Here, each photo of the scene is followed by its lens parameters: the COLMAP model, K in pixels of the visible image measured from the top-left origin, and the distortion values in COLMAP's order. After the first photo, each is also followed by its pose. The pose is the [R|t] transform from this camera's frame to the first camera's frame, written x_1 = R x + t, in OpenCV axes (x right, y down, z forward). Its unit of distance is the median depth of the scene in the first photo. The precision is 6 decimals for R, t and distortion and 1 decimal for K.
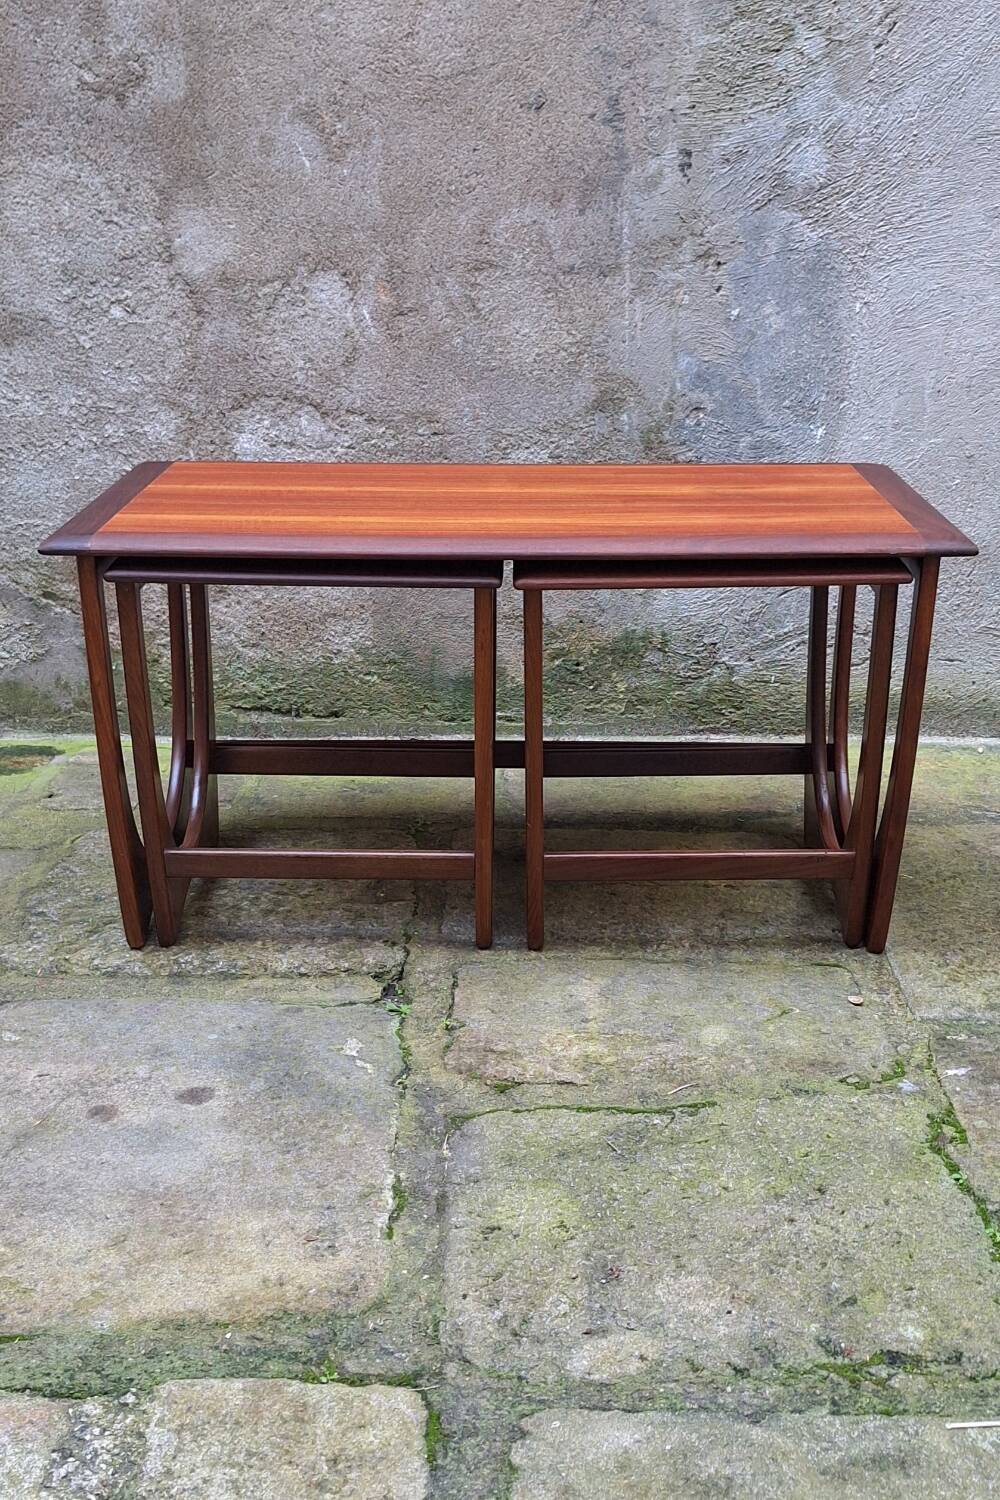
lens RADIAL K [[1666.8, 0, 506.7], [0, 1666.8, 847.4], [0, 0, 1]] dist [0.041887, 0.000000]
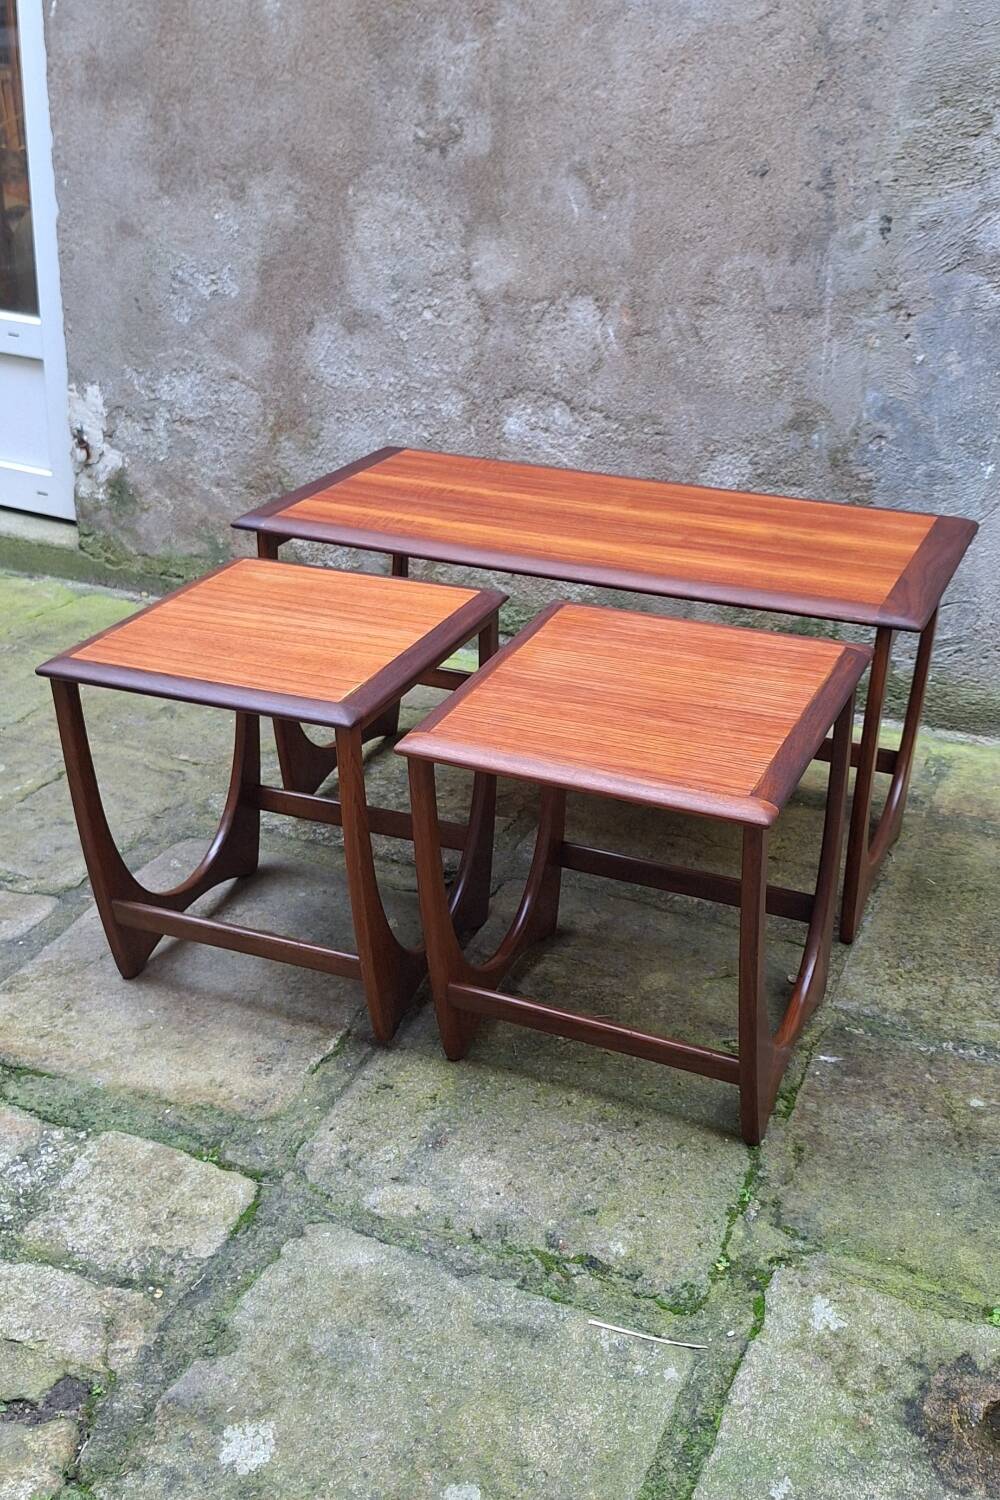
lens RADIAL K [[1513.4, 0, 490.0], [0, 1513.4, 747.9], [0, 0, 1]] dist [0.022441, 0.000000]
pose [[0.919990, 0.179058, -0.348650, 0.283830], [-0.164008, 0.983793, 0.072479, -0.090145], [0.355977, -0.009499, 0.934446, -0.066350]]
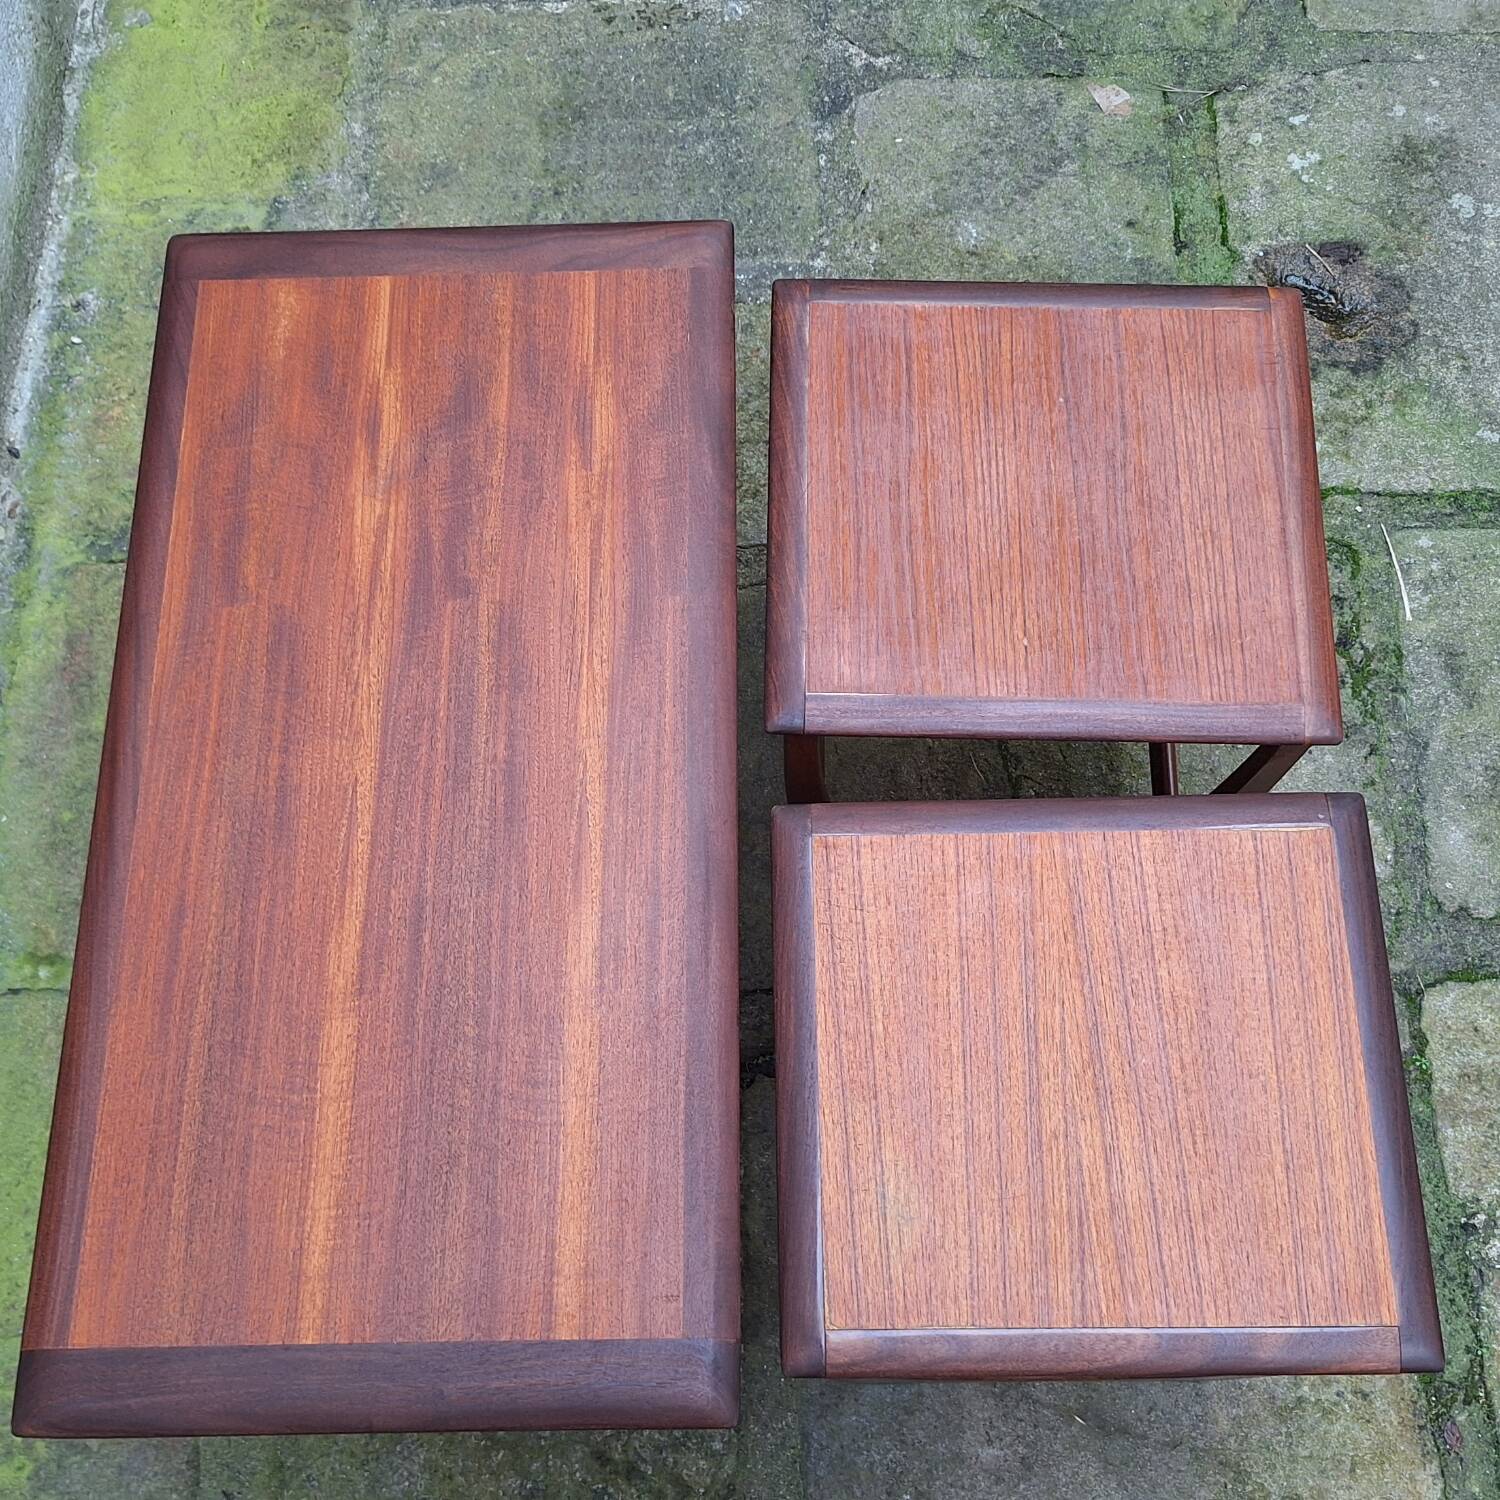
lens RADIAL K [[1906.3, 0, 763.0], [0, 1906.3, 771.7], [0, 0, 1]] dist [0.036455, 0.000000]
pose [[-0.021608, -0.926992, 0.374458, -0.240660], [0.420147, 0.331446, 0.844760, -0.648070], [-0.907199, 0.175581, 0.382311, 0.490196]]
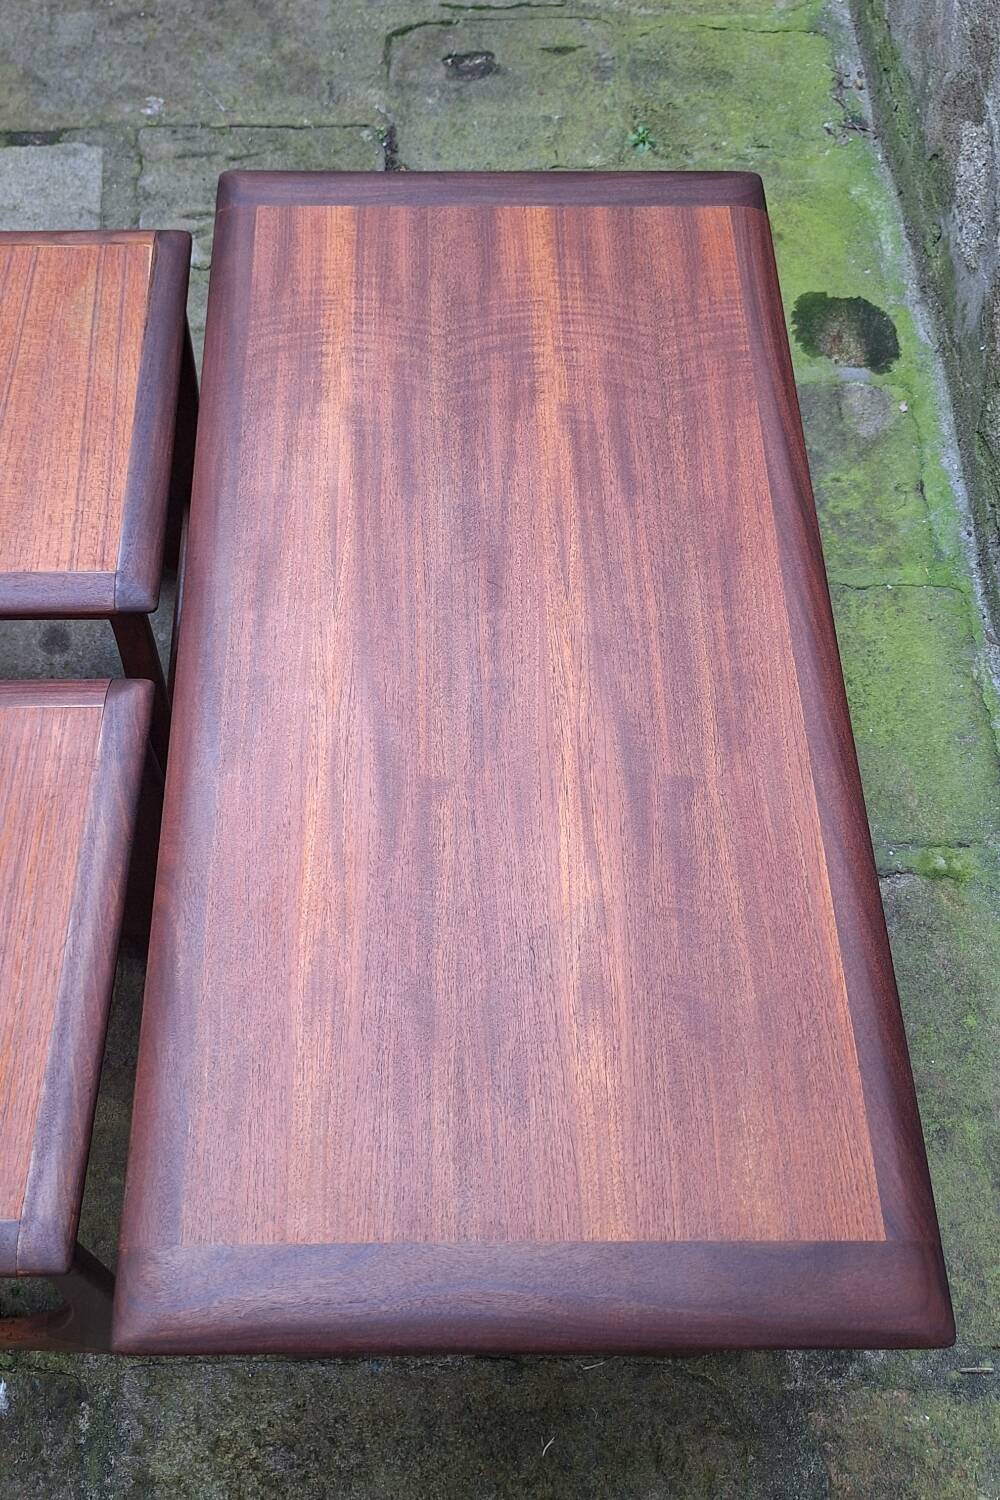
lens RADIAL K [[1488.1, 0, 456.5], [0, 1488.1, 708.9], [0, 0, 1]] dist [0.003542, 0.000000]
pose [[0.028576, 0.866665, -0.498071, 0.258057], [-0.401702, 0.466226, 0.788206, -0.523395], [0.915324, 0.177552, 0.361464, 0.649372]]
